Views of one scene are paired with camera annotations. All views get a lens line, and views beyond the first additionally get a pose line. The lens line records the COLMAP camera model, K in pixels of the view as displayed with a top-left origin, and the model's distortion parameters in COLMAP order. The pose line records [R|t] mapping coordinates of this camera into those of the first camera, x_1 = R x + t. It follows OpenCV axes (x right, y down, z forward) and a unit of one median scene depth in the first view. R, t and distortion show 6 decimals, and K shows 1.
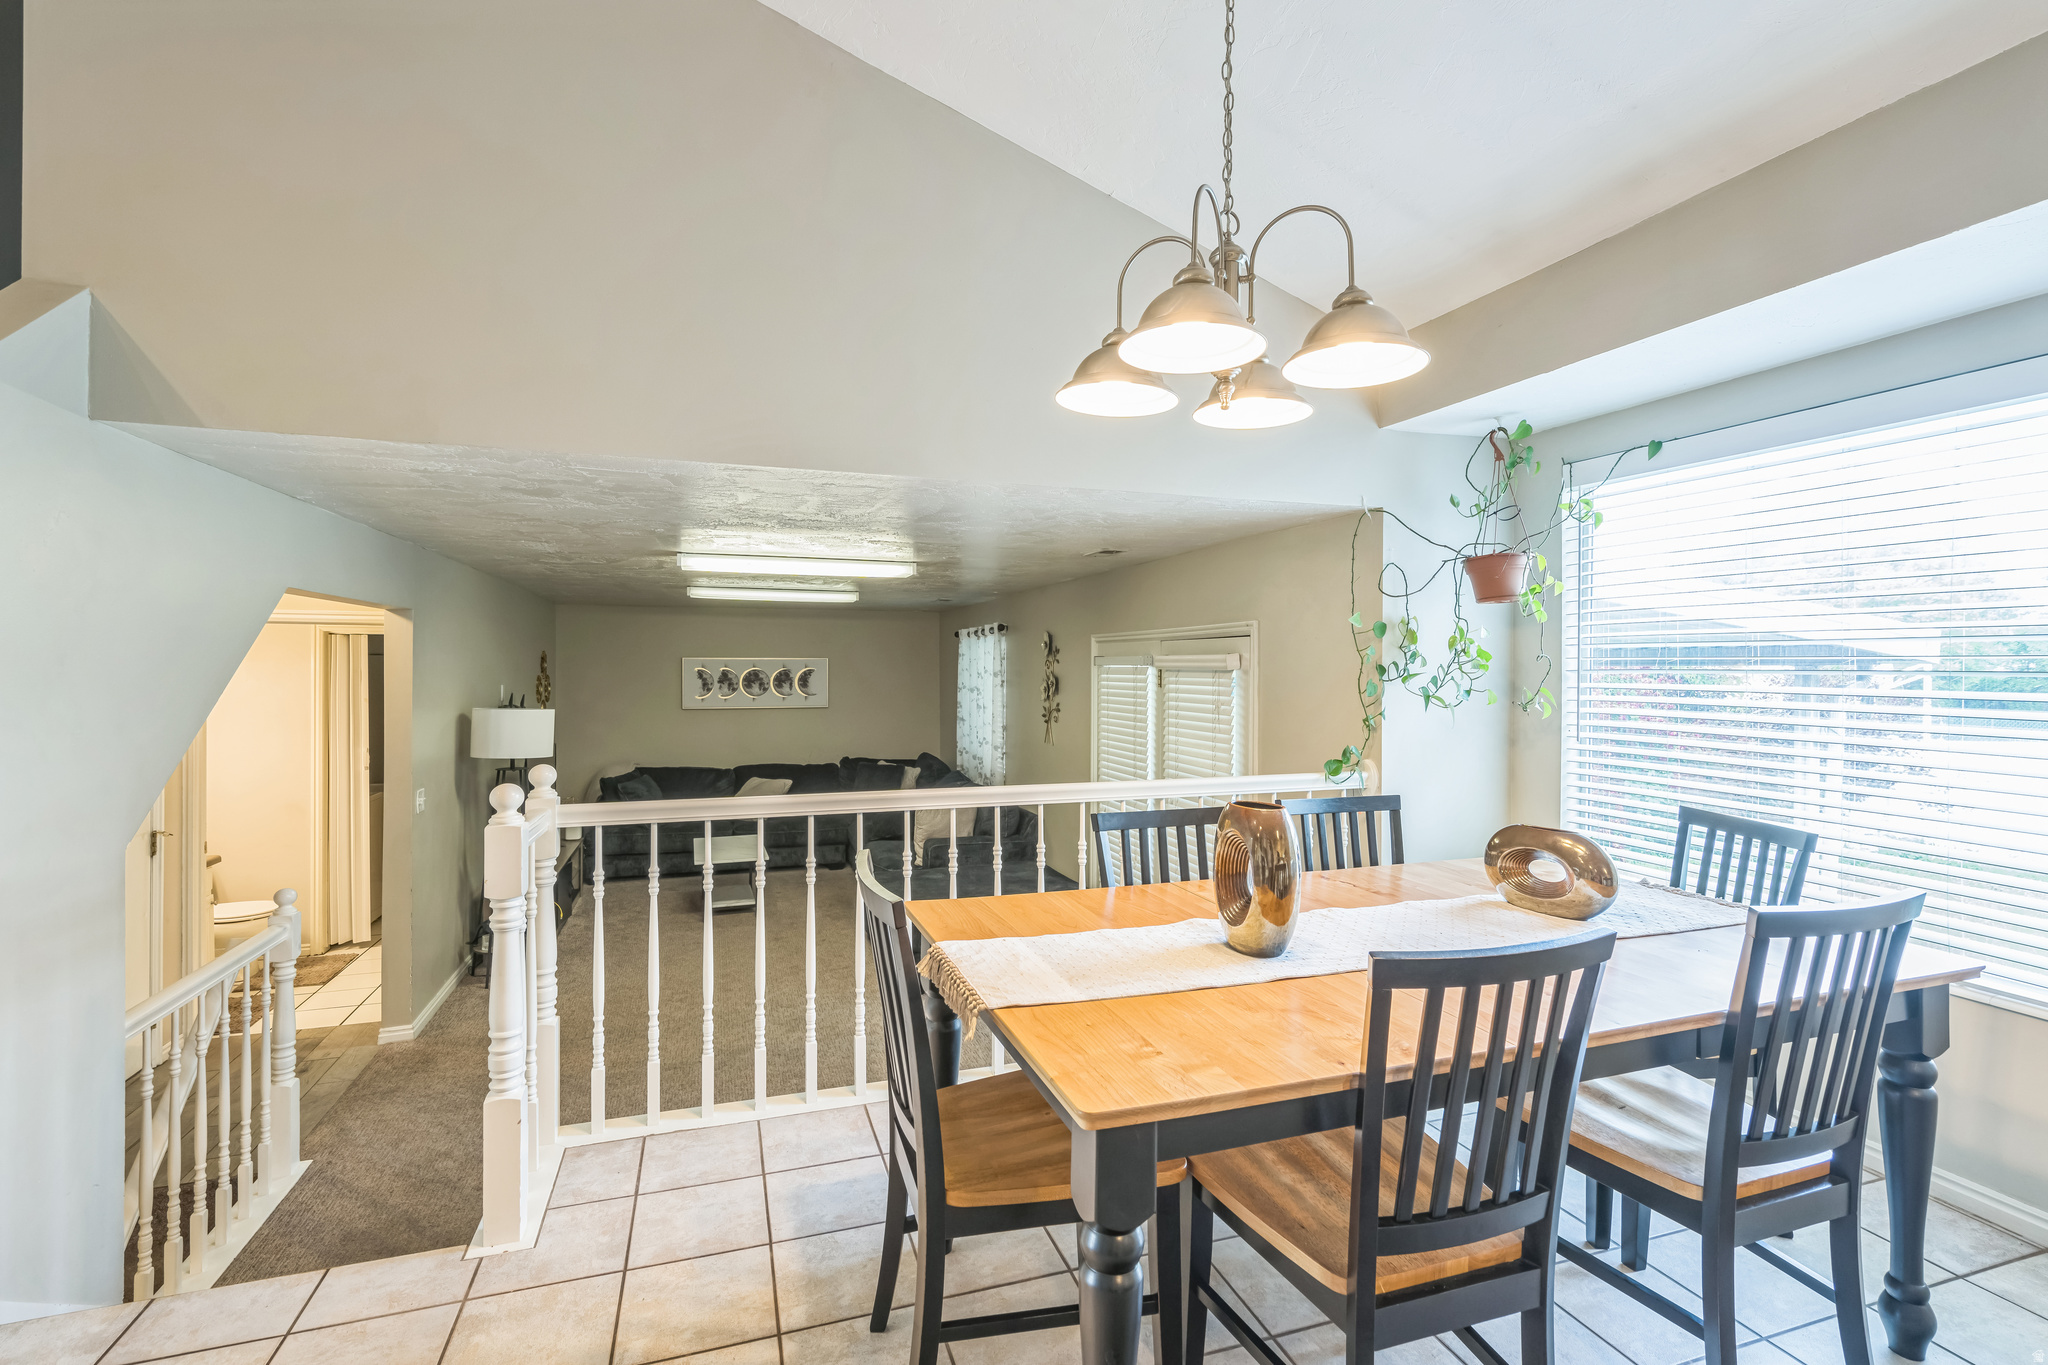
lens RADIAL K [[949.7, 0, 1051.9], [0, 949.7, 657.7], [0, 0, 1]] dist [0.003371, -0.000131]
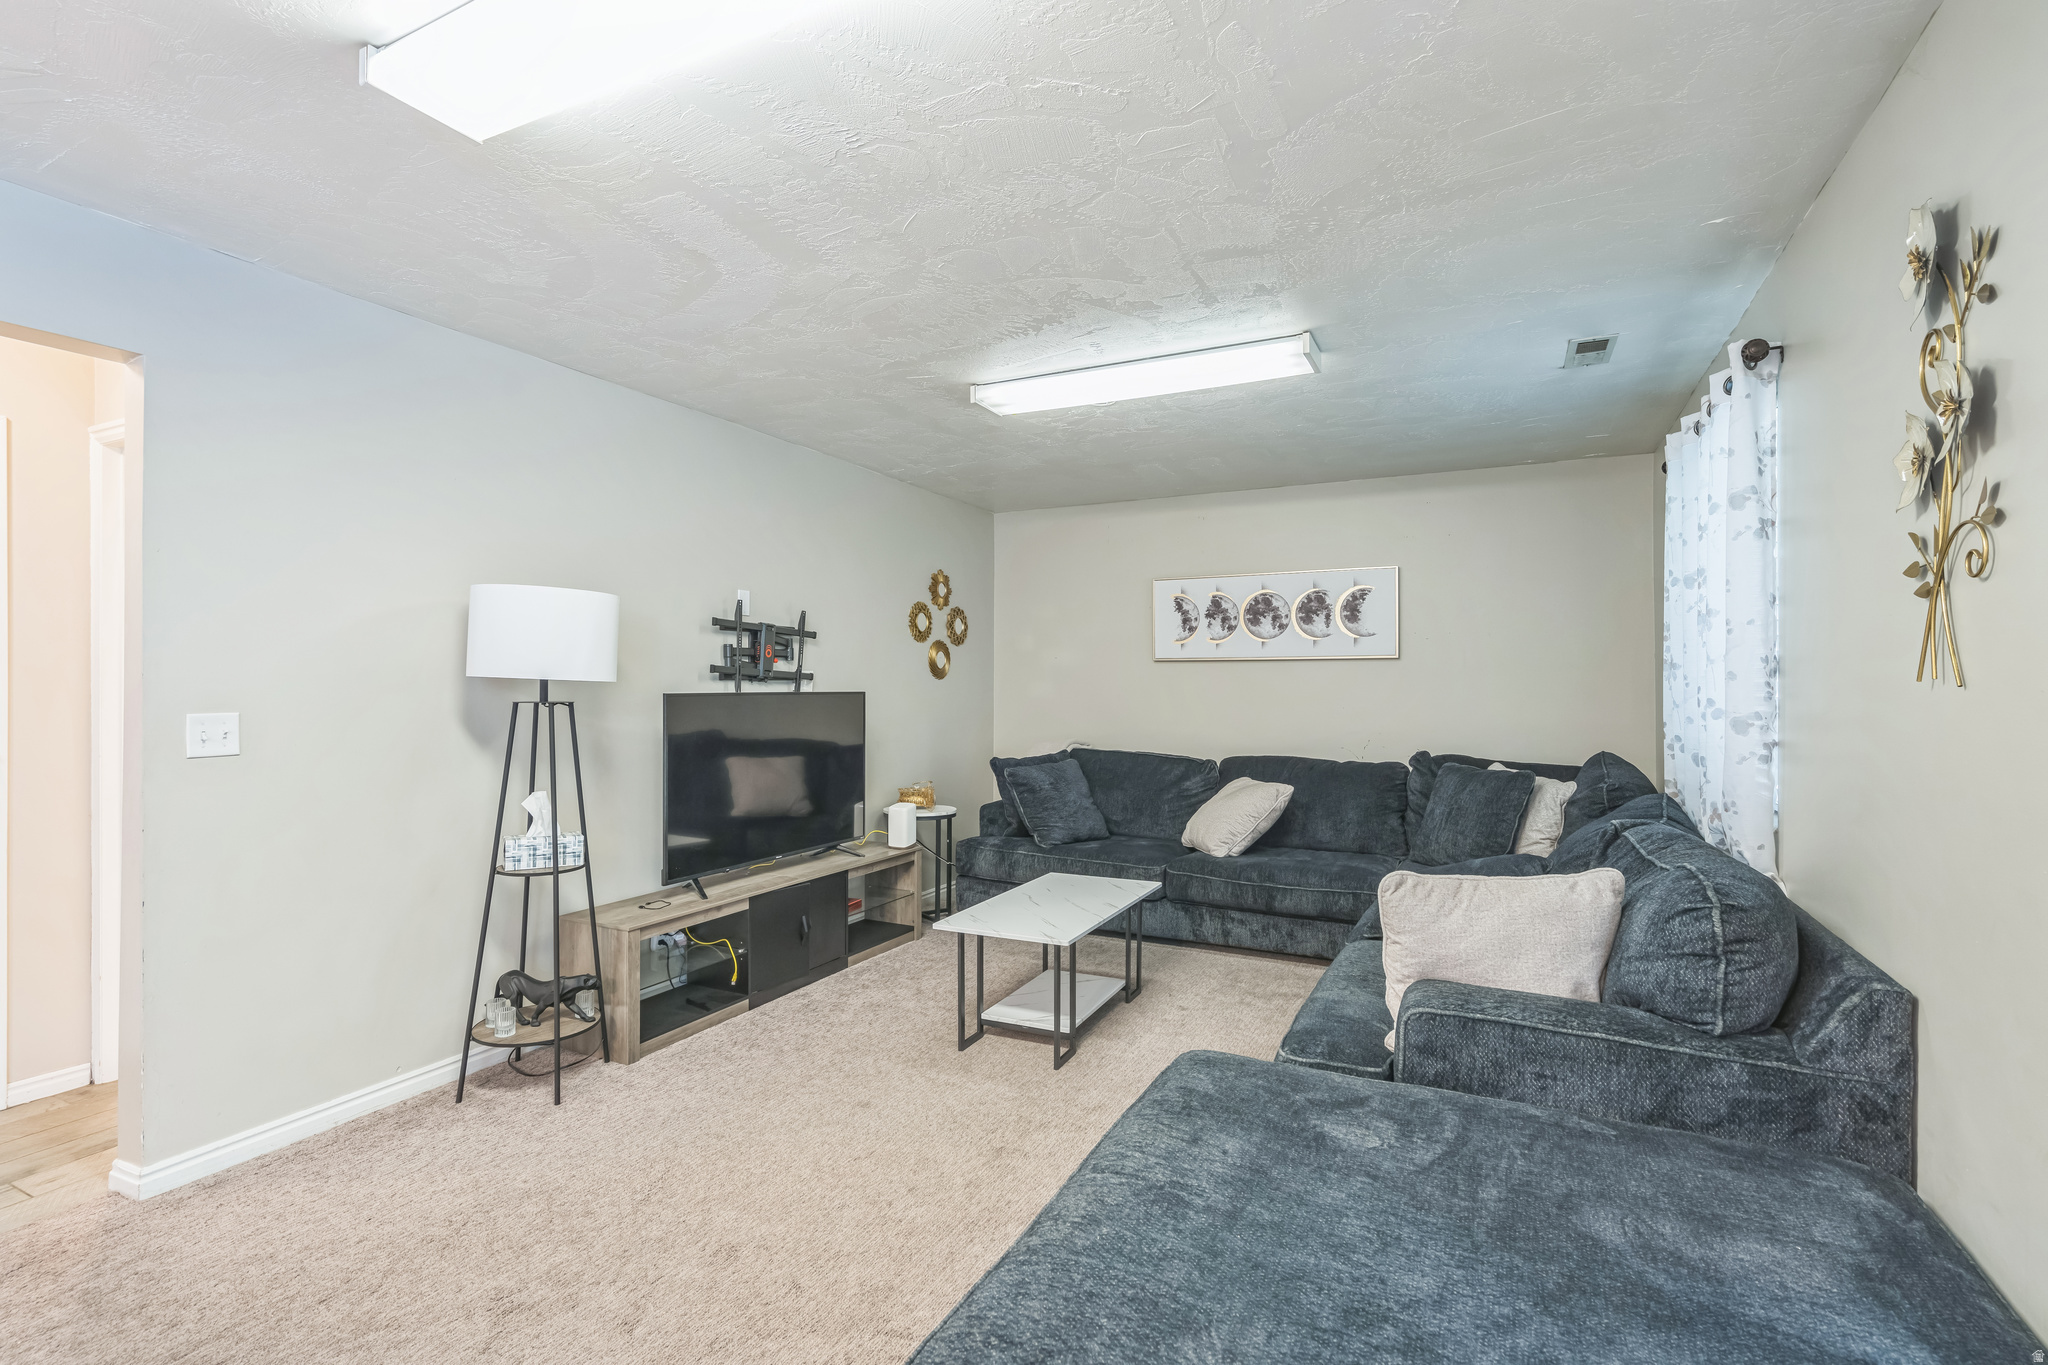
lens RADIAL K [[949.7, 0, 1027.1], [0, 949.7, 679.7], [0, 0, 1]] dist [0.003371, -0.000131]
pose [[0.682173, -0.006475, -0.731162, 0.011175], [0.008558, 0.999963, -0.000871, 0.066227], [0.731140, -0.005663, 0.682204, 0.512318]]
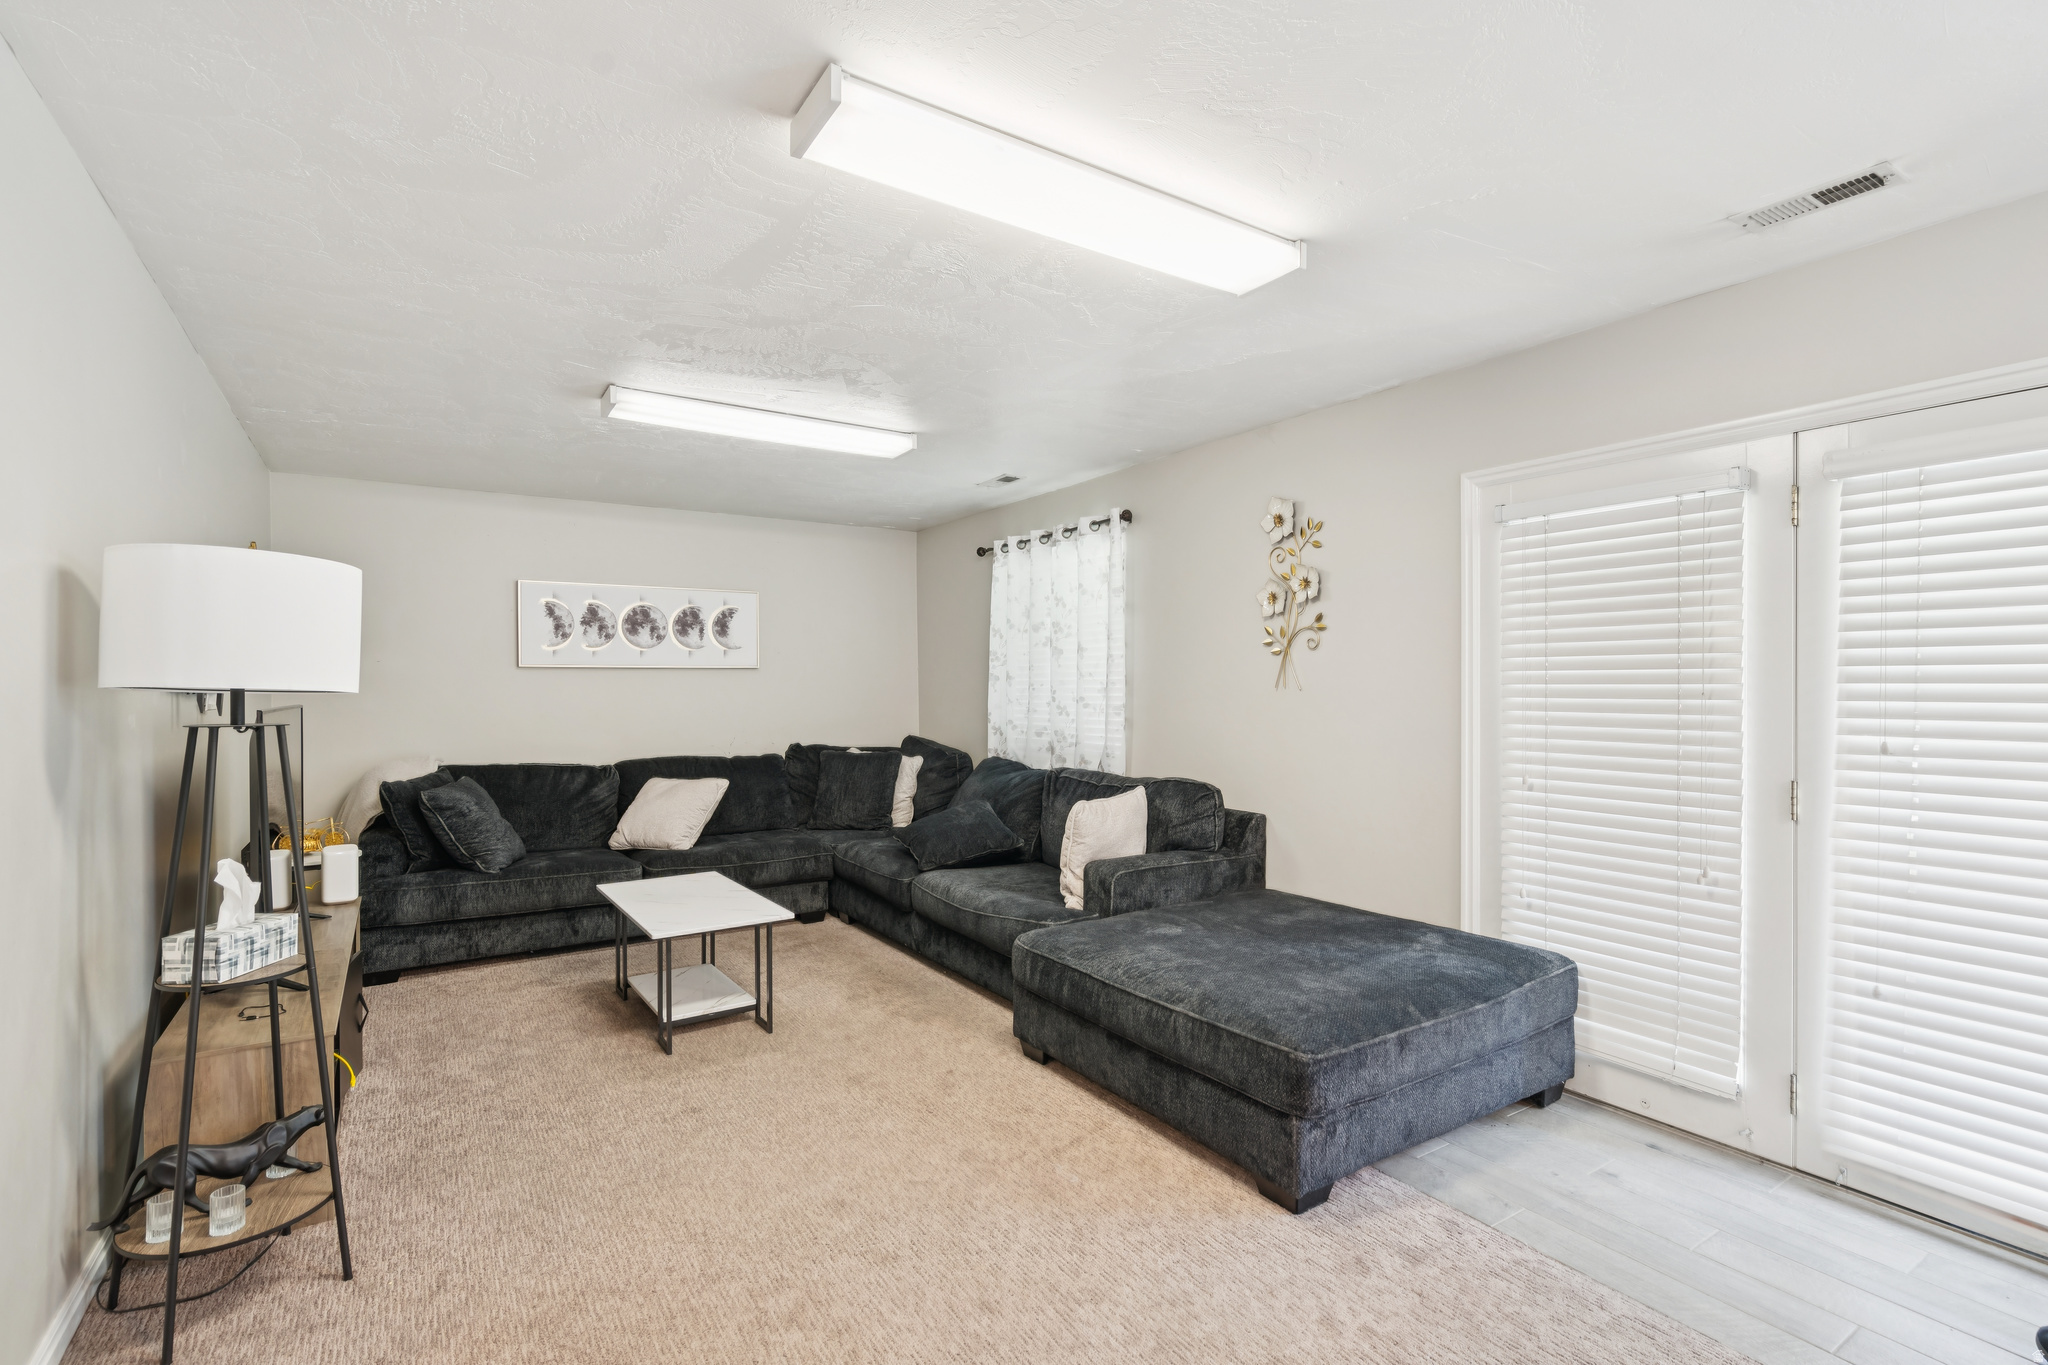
lens RADIAL K [[949.7, 0, 1026.1], [0, 949.7, 683.0], [0, 0, 1]] dist [0.003371, -0.000131]
pose [[0.972412, -0.006506, 0.233178, -0.220531], [0.005340, 0.999970, 0.005629, 0.062329], [-0.233208, -0.004229, 0.972418, 0.353691]]
